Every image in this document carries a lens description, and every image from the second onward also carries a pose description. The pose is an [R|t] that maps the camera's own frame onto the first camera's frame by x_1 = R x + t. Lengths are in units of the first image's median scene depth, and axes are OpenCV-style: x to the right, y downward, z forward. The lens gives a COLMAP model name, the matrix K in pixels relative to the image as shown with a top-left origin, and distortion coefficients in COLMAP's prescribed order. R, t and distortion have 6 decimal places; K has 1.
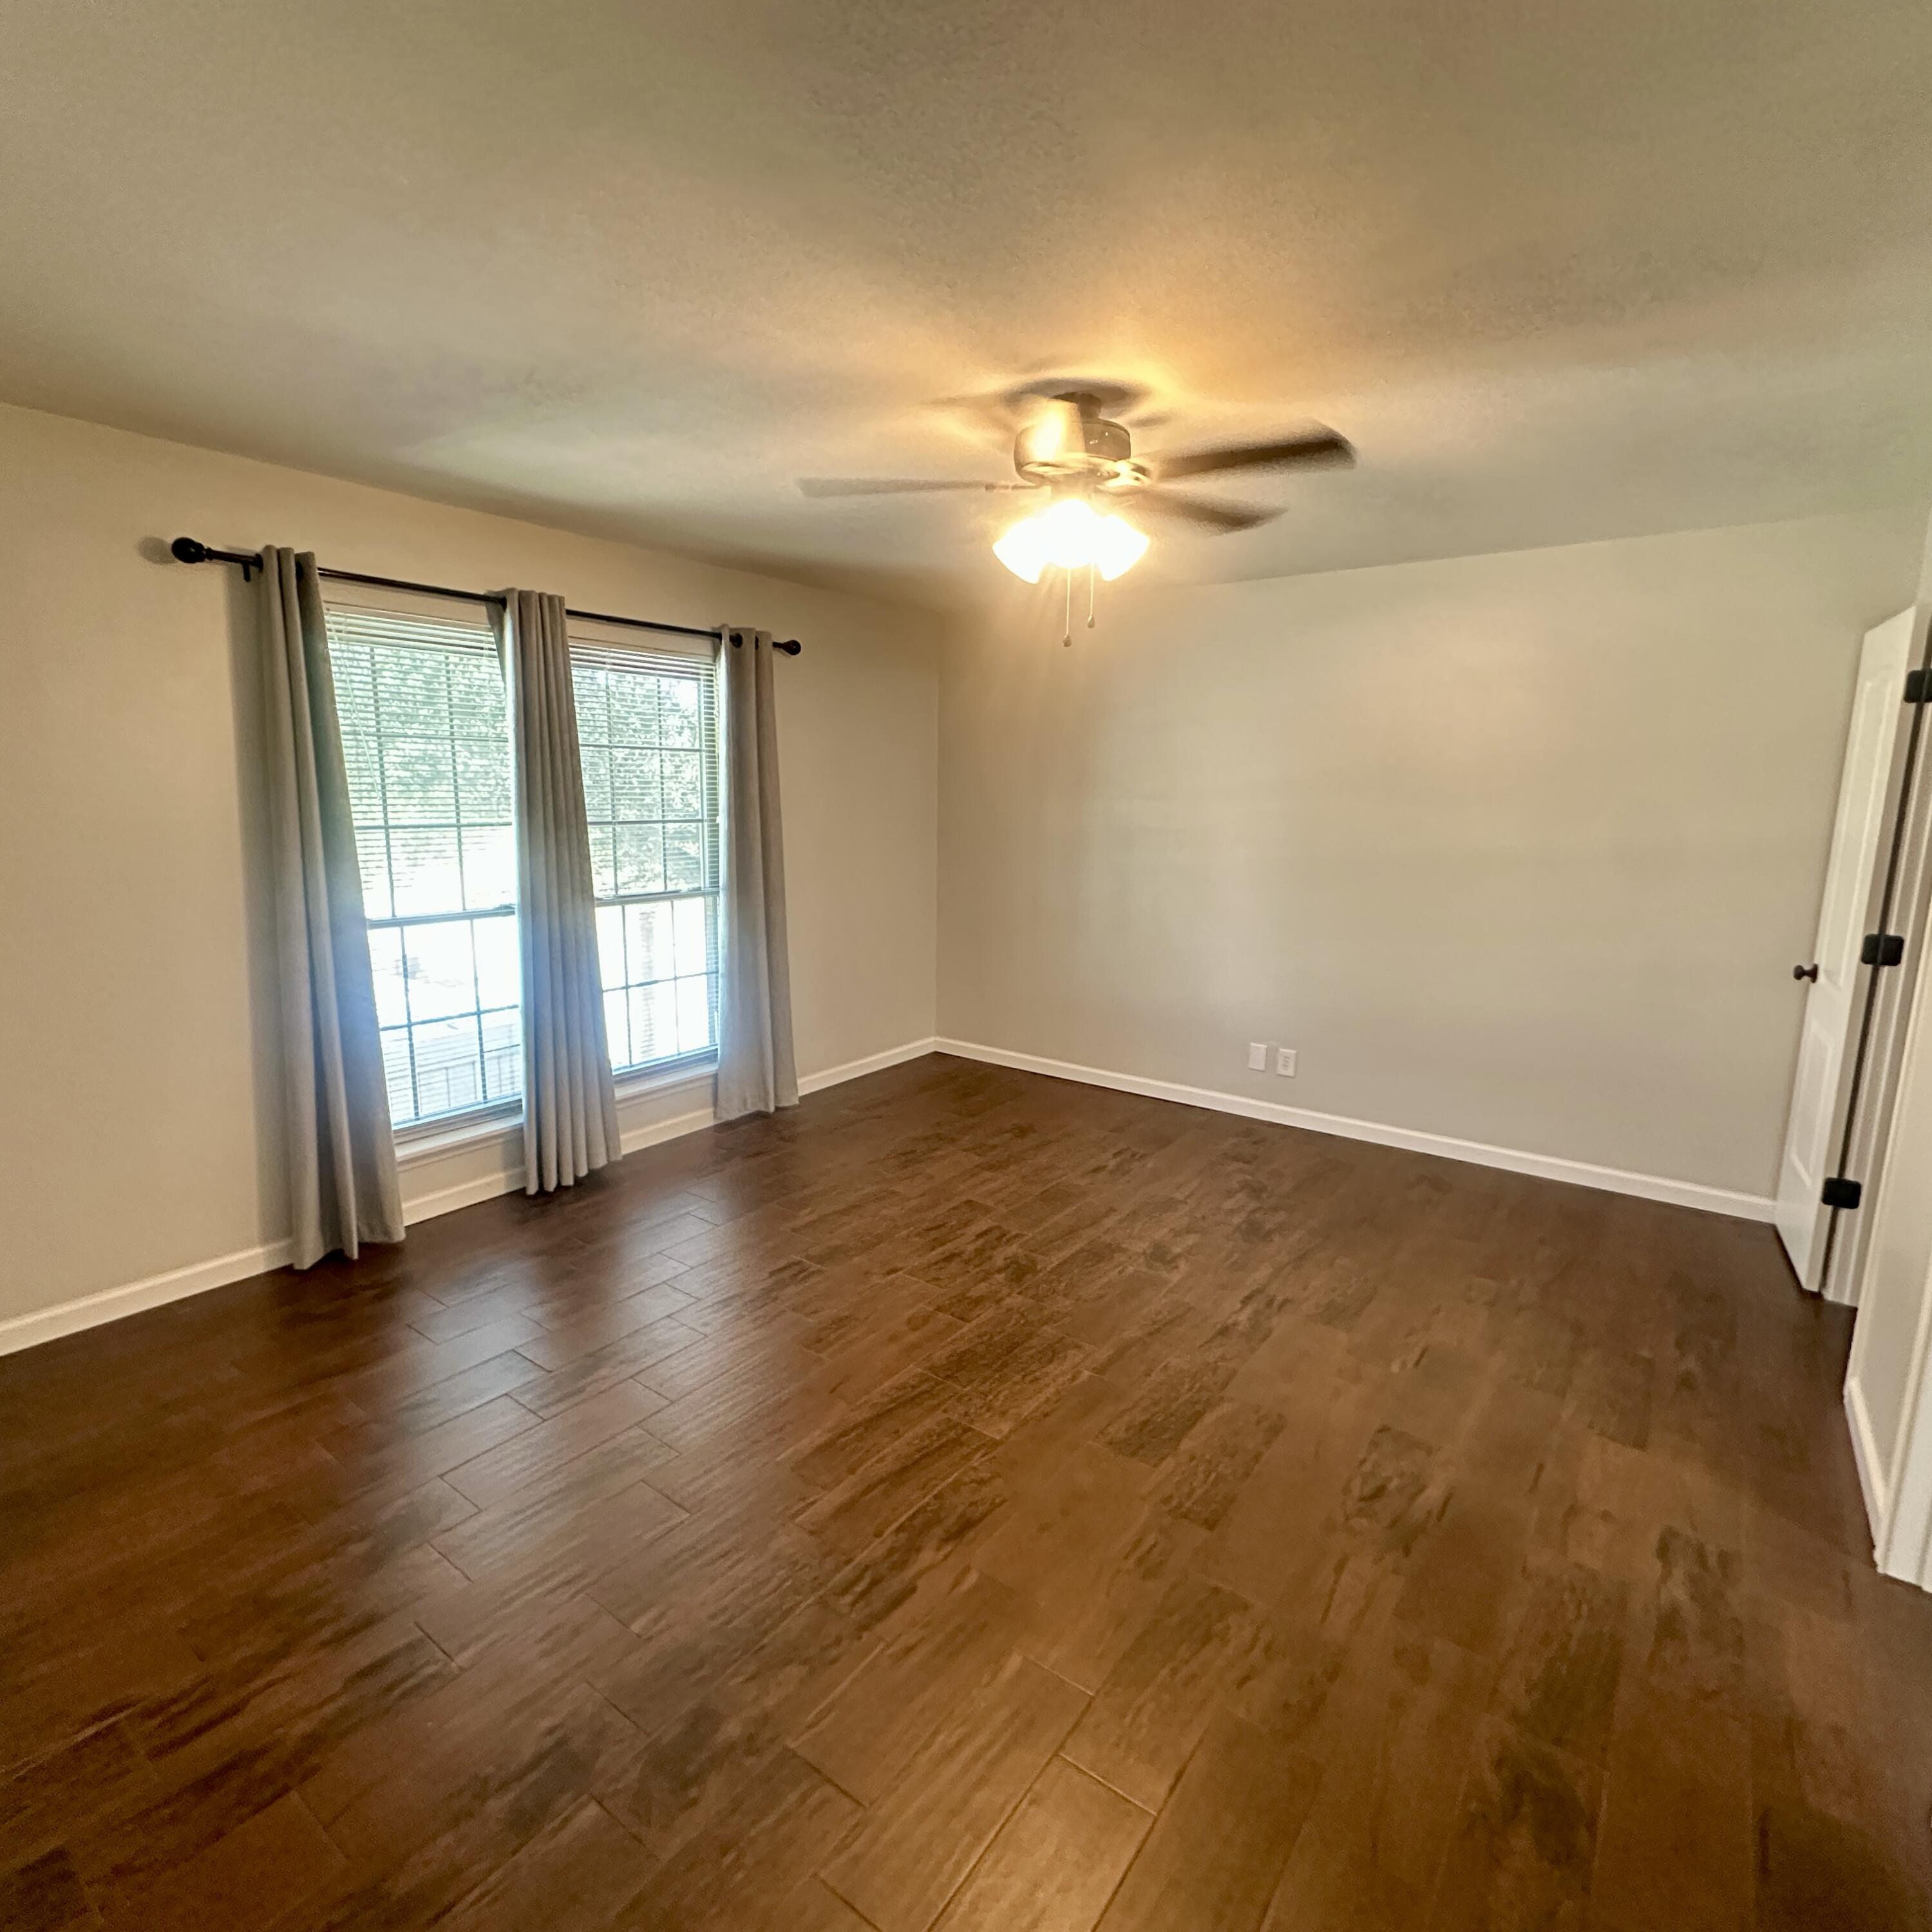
lens RADIAL K [[1025.7, 0, 976.5], [0, 1025.7, 957.4], [0, 0, 1]] dist [-0.001822, 0.000960]
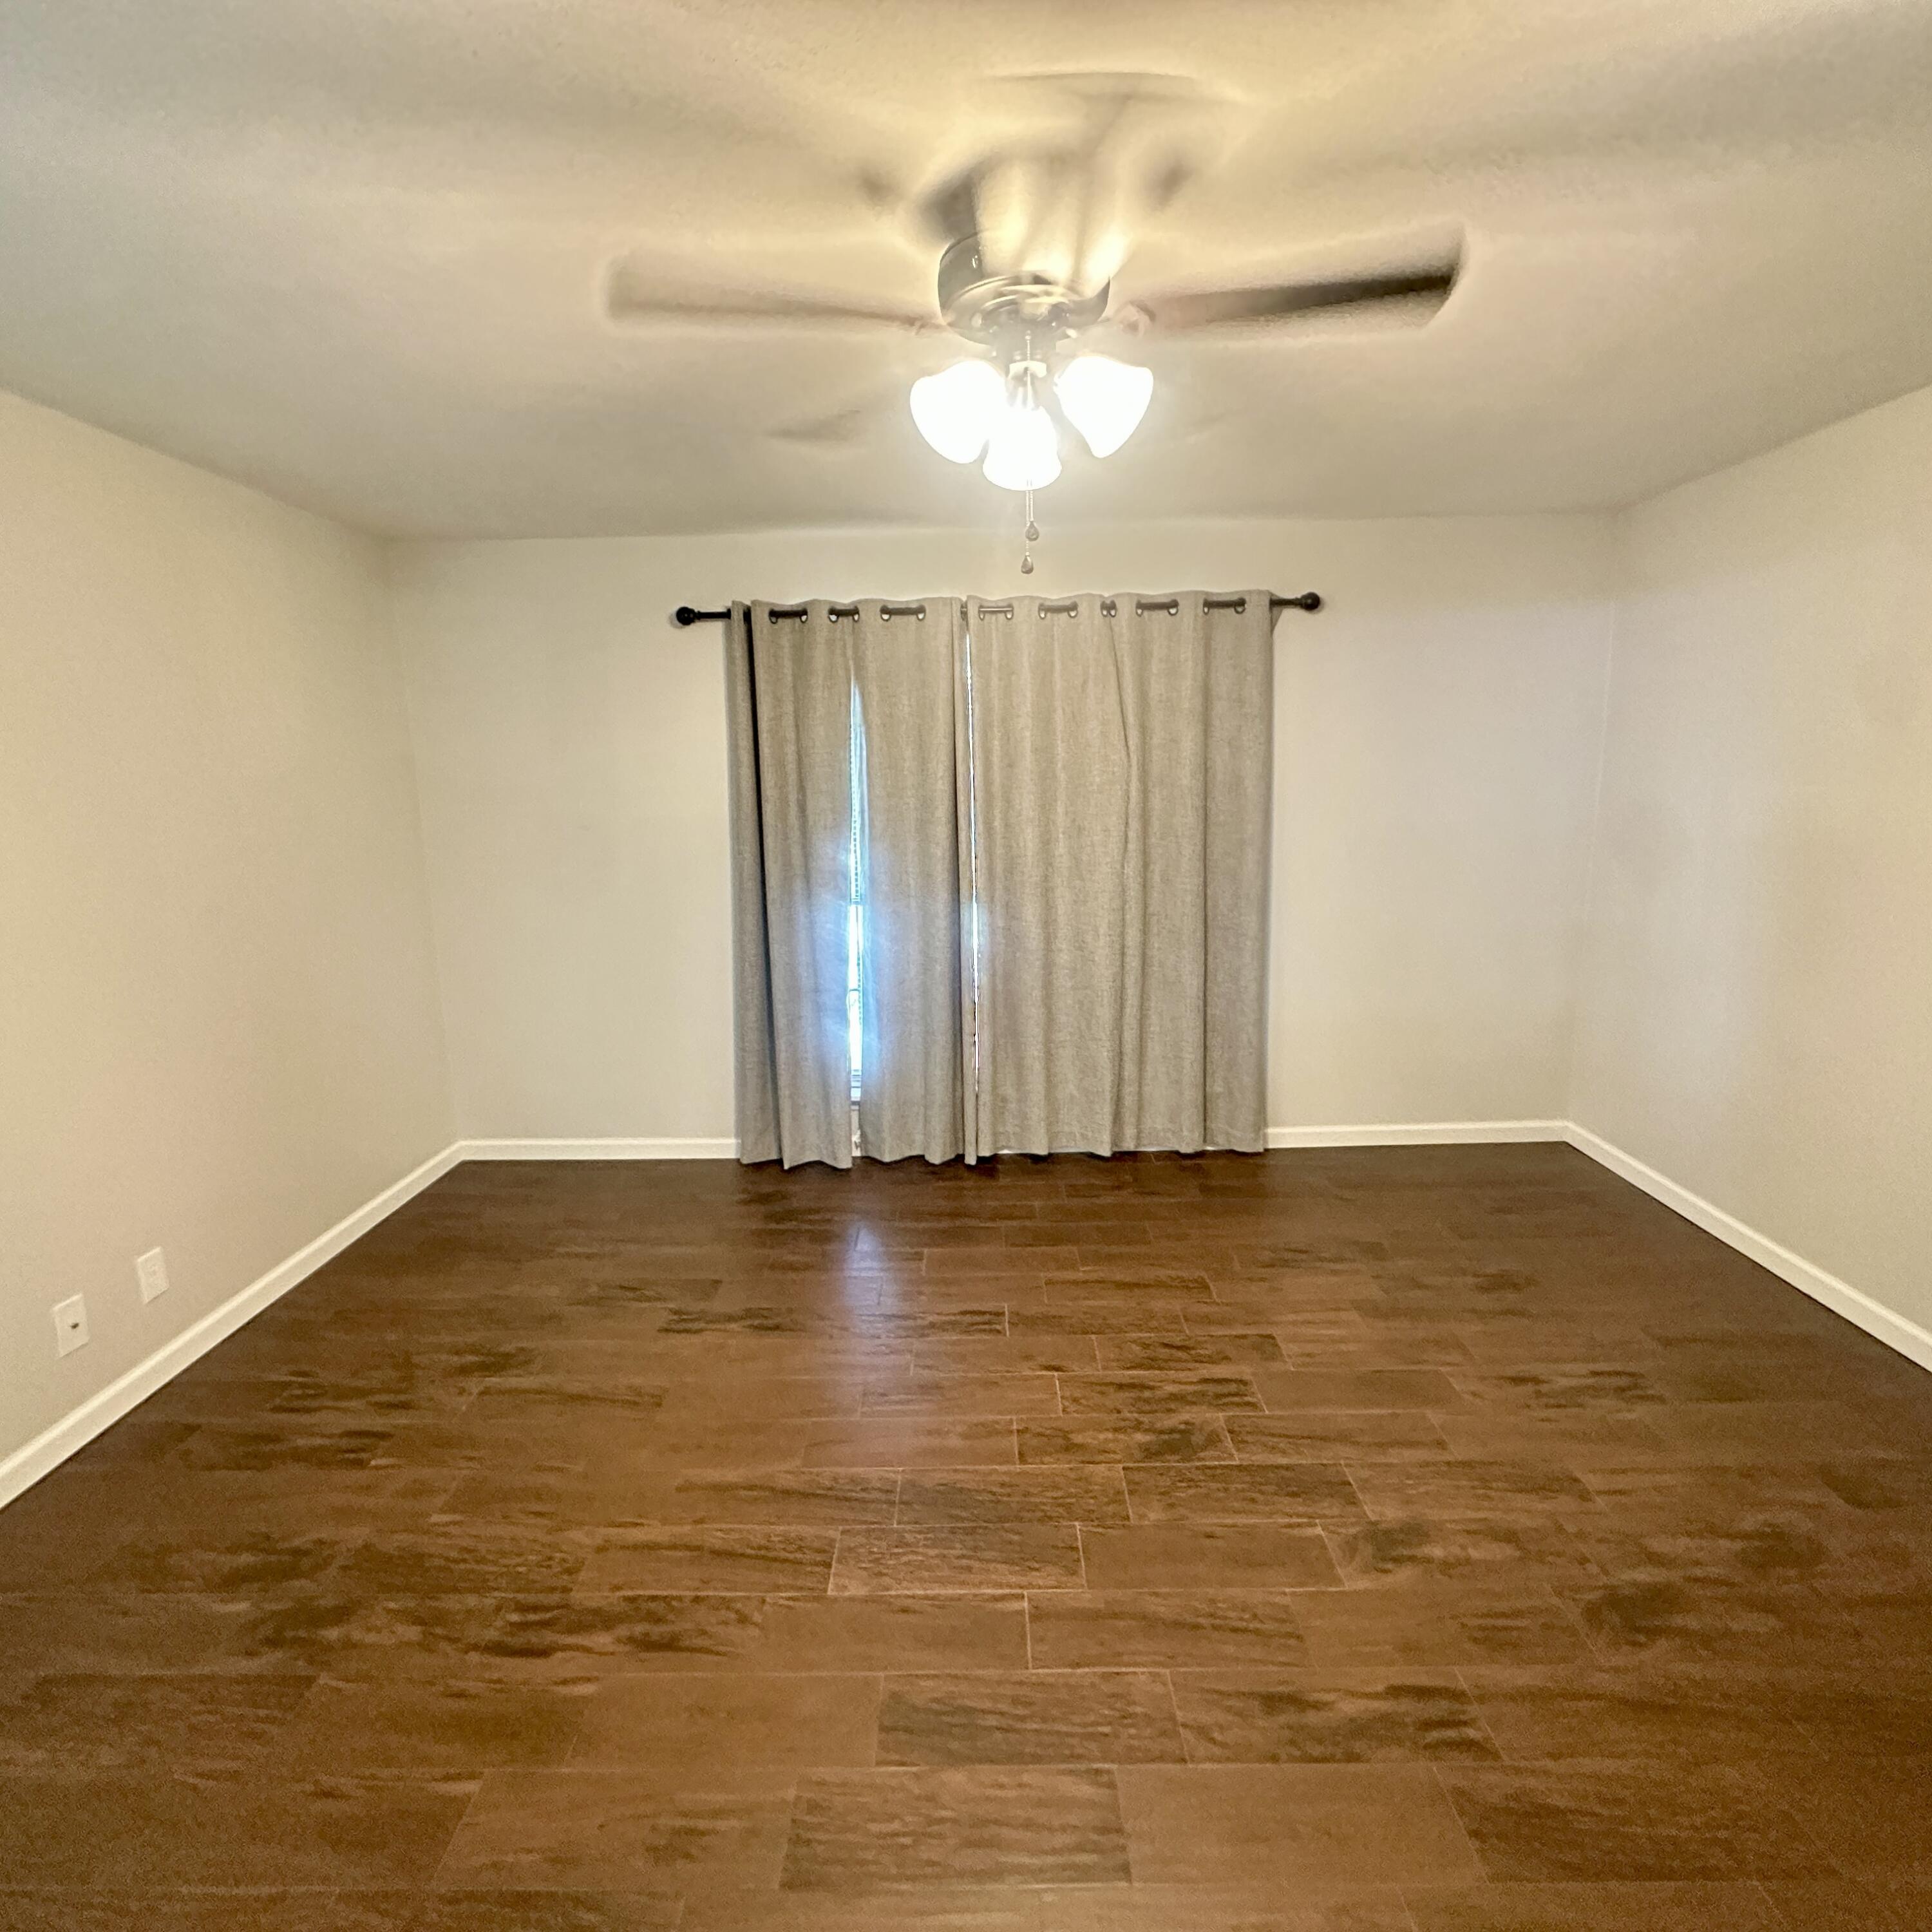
lens RADIAL K [[1025.7, 0, 969.0], [0, 1025.7, 976.7], [0, 0, 1]] dist [-0.001822, 0.000960]
pose [[0.578440, 0.131576, -0.805044, 0.483100], [-0.105768, 0.990672, 0.085918, -0.067595], [0.808839, 0.035449, 0.586961, 0.430699]]
